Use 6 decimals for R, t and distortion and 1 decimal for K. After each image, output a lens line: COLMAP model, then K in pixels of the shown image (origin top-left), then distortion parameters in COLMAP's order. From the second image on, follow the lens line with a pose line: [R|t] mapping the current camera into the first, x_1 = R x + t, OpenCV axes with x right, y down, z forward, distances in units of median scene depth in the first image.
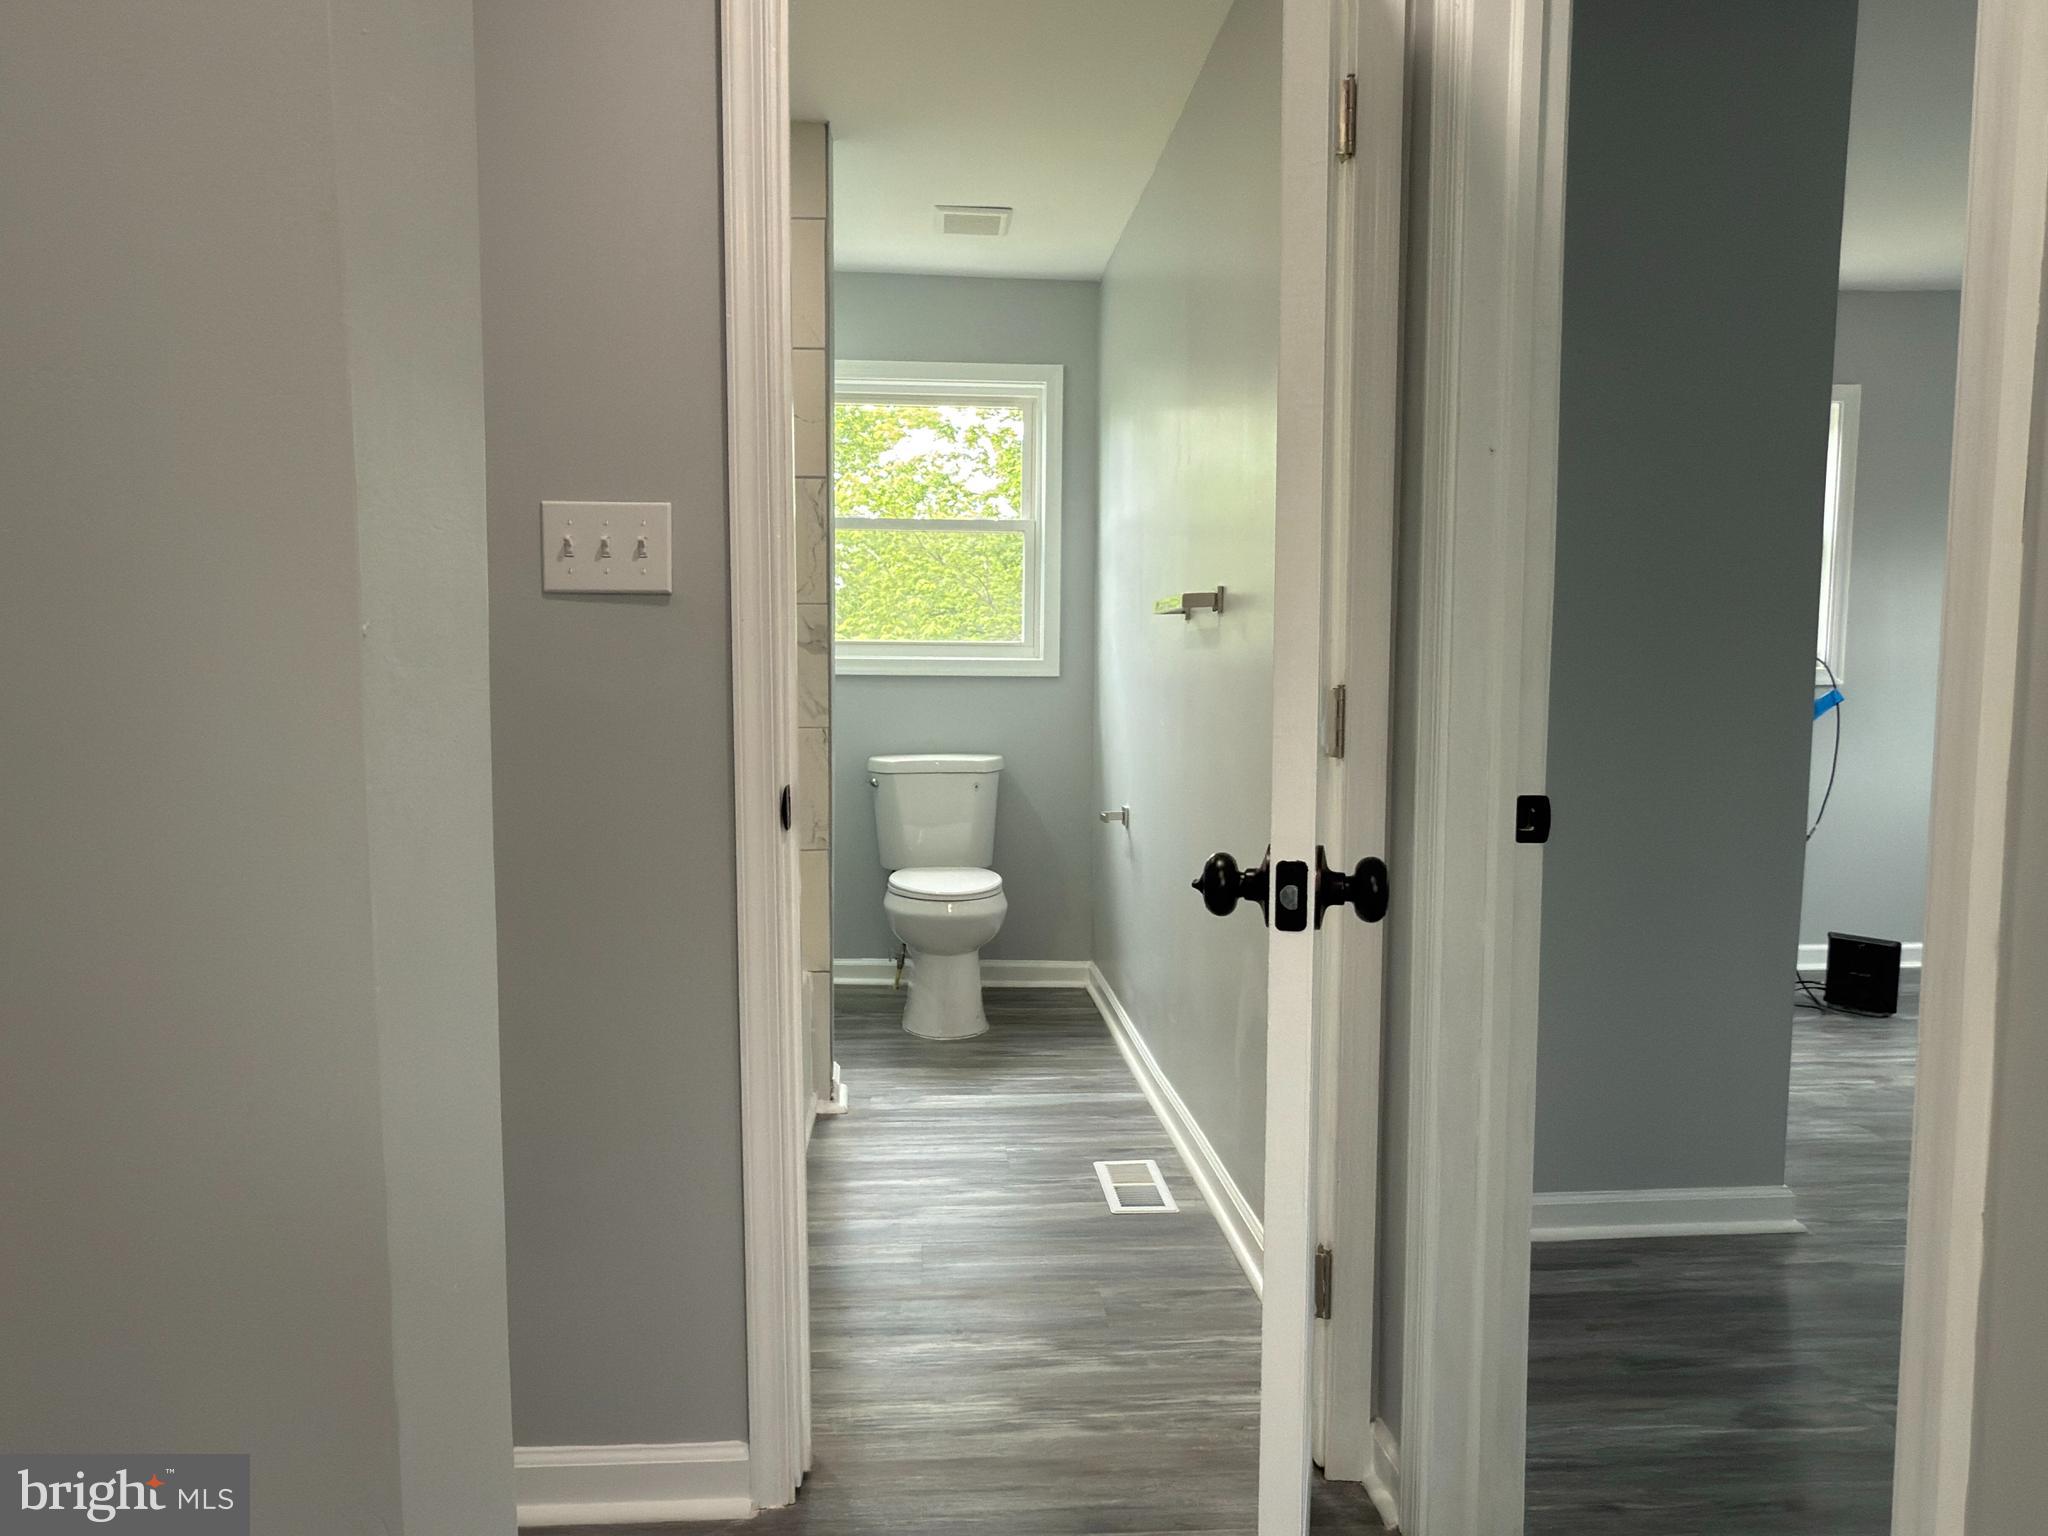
lens RADIAL K [[1346.5, 0, 1024.0], [0, 1346.5, 768.0], [0, 0, 1]] dist [0.003870, 0.001137]
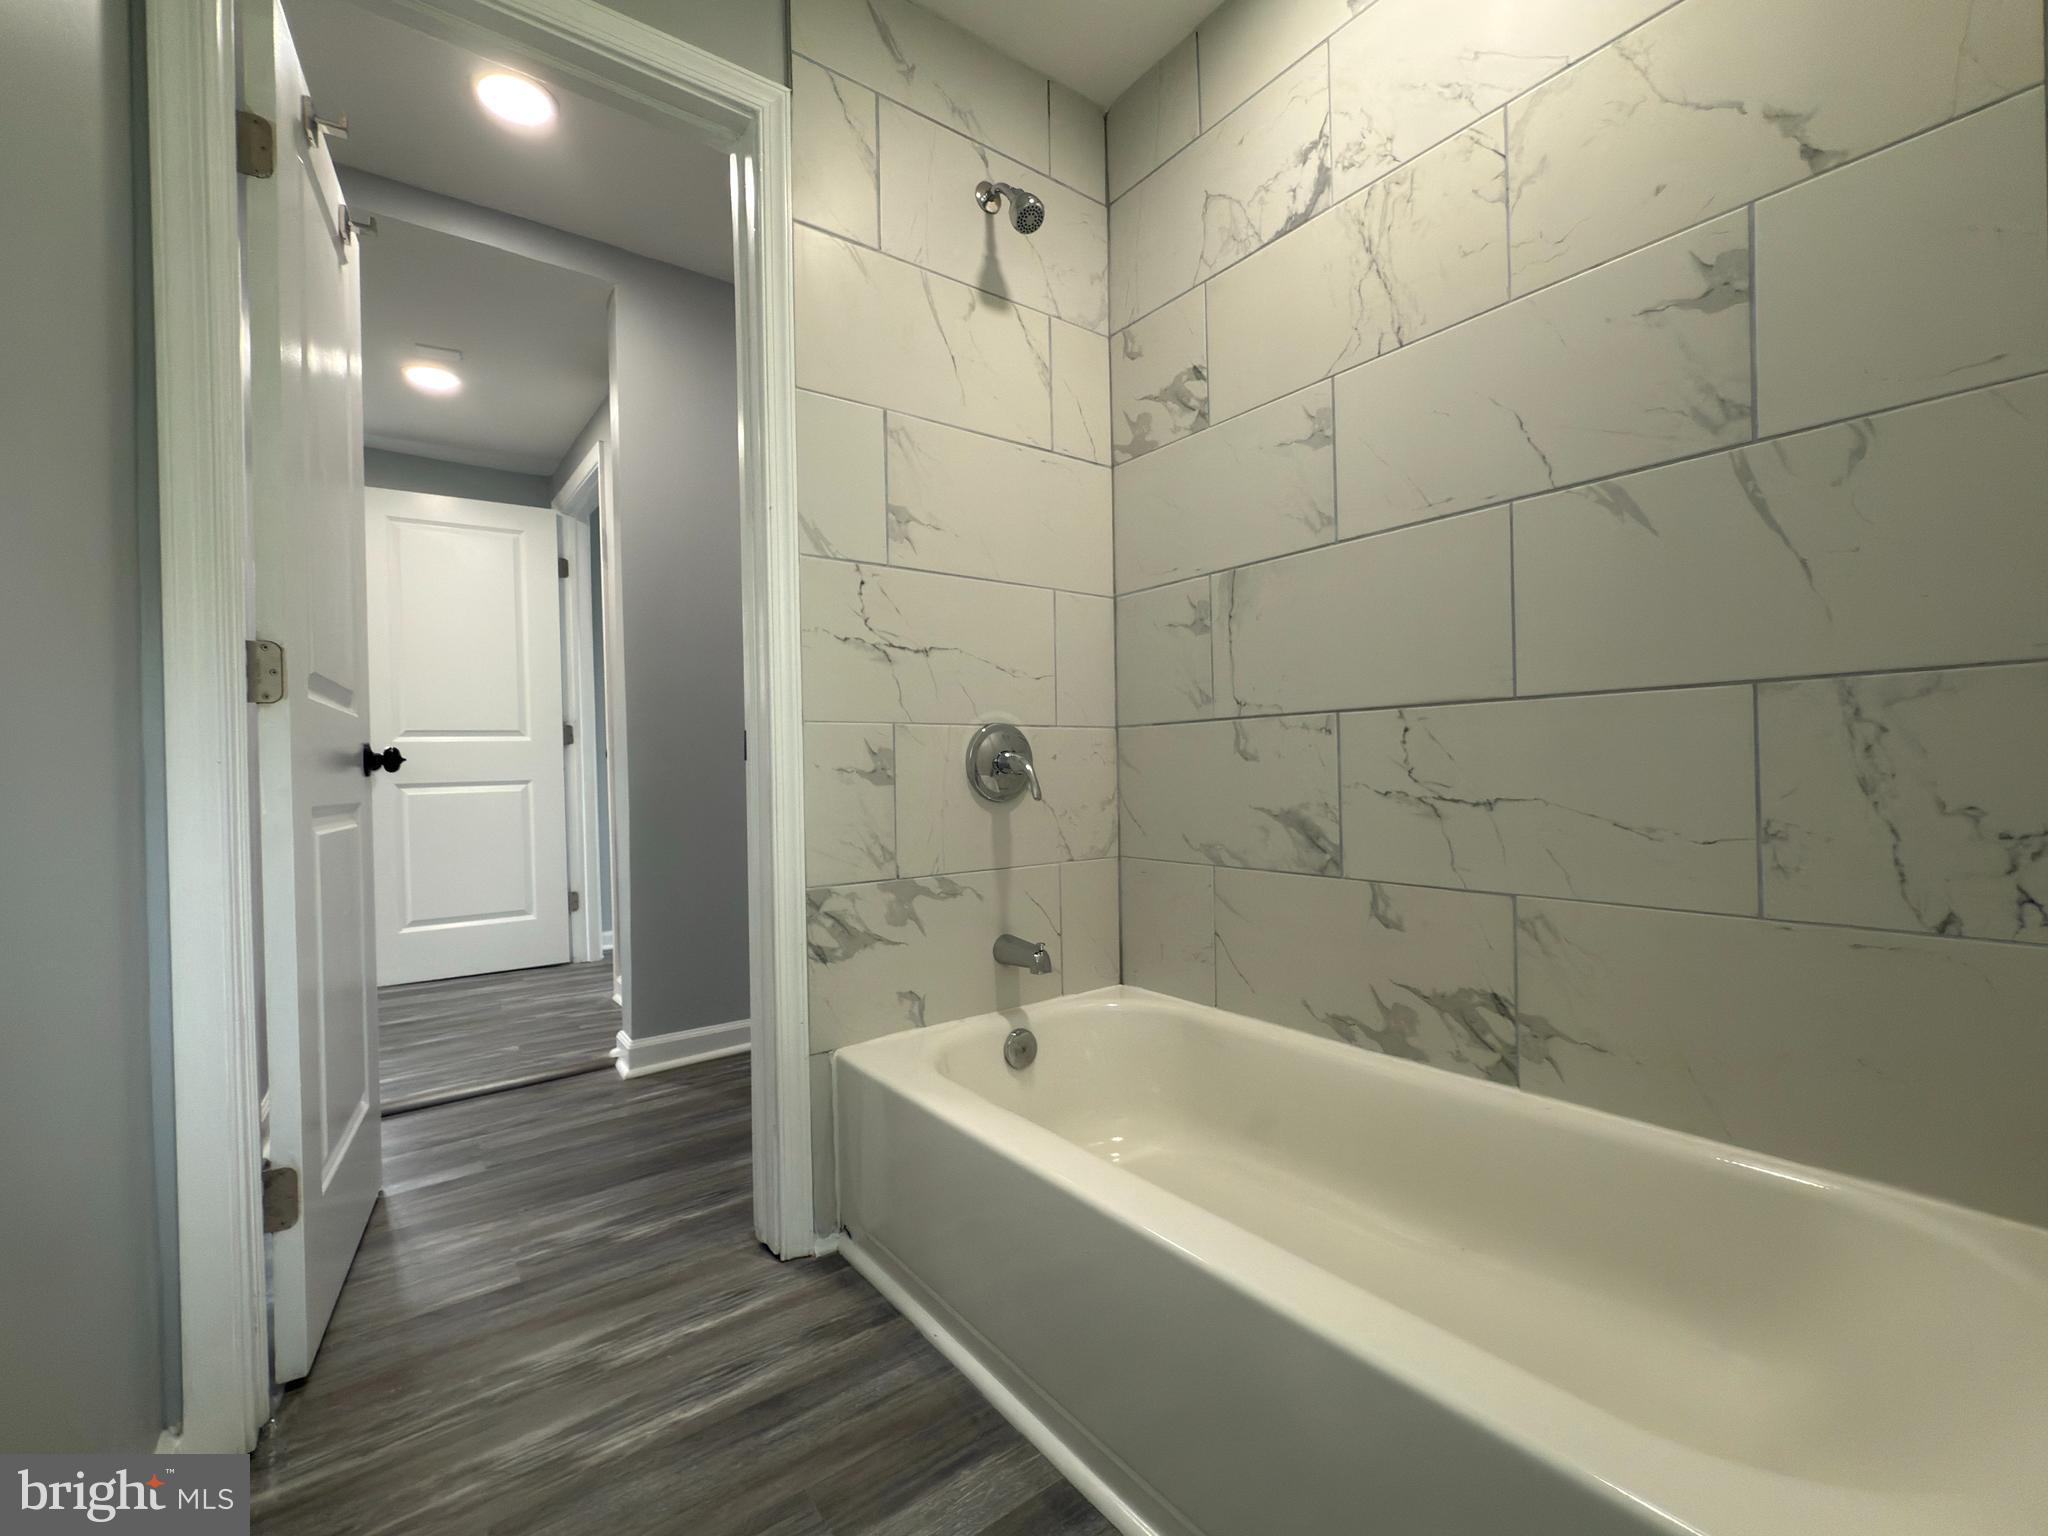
lens RADIAL K [[880.7, 0, 1016.2], [0, 880.7, 767.9], [0, 0, 1]] dist [-0.002775, -0.000106]
pose [[-0.846321, 0.019174, -0.532328, 0.045892], [-0.015703, 0.998020, 0.060913, -0.005258], [0.532442, 0.059911, -0.844344, 1.039180]]
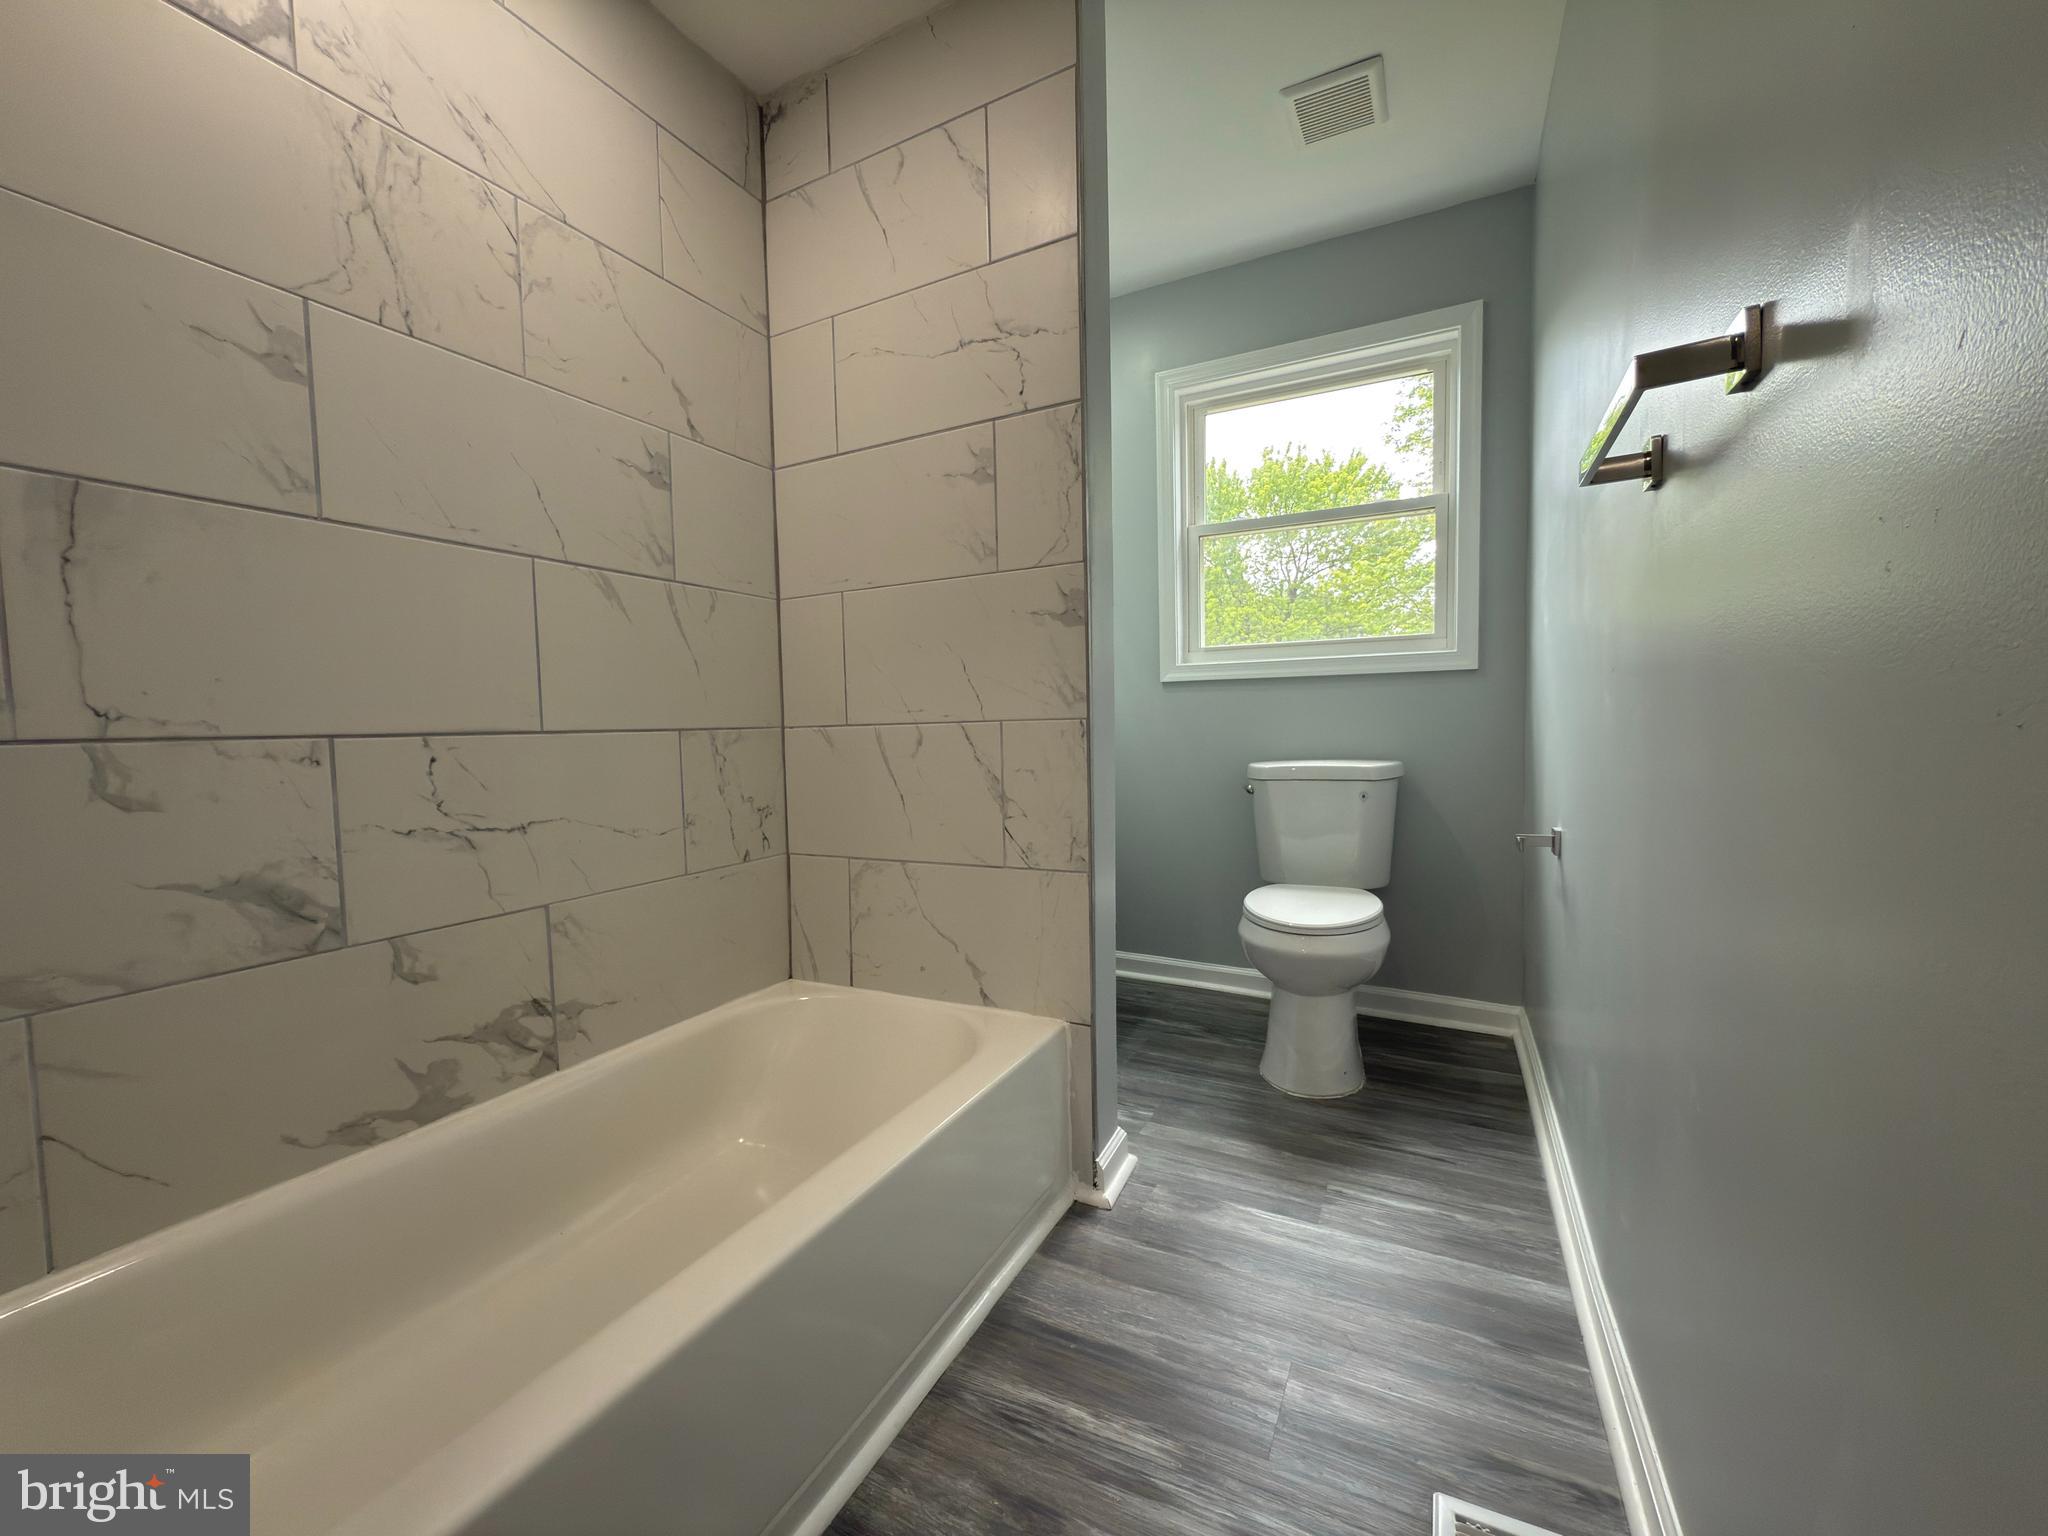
lens RADIAL K [[818.6, 0, 1024.0], [0, 818.6, 768.0], [0, 0, 1]] dist [0.000629, -0.000055]
pose [[0.850743, 0.004362, -0.525563, 0.076309], [-0.010921, 0.999896, -0.009379, 0.004099], [0.525468, 0.013718, 0.850703, 0.571093]]
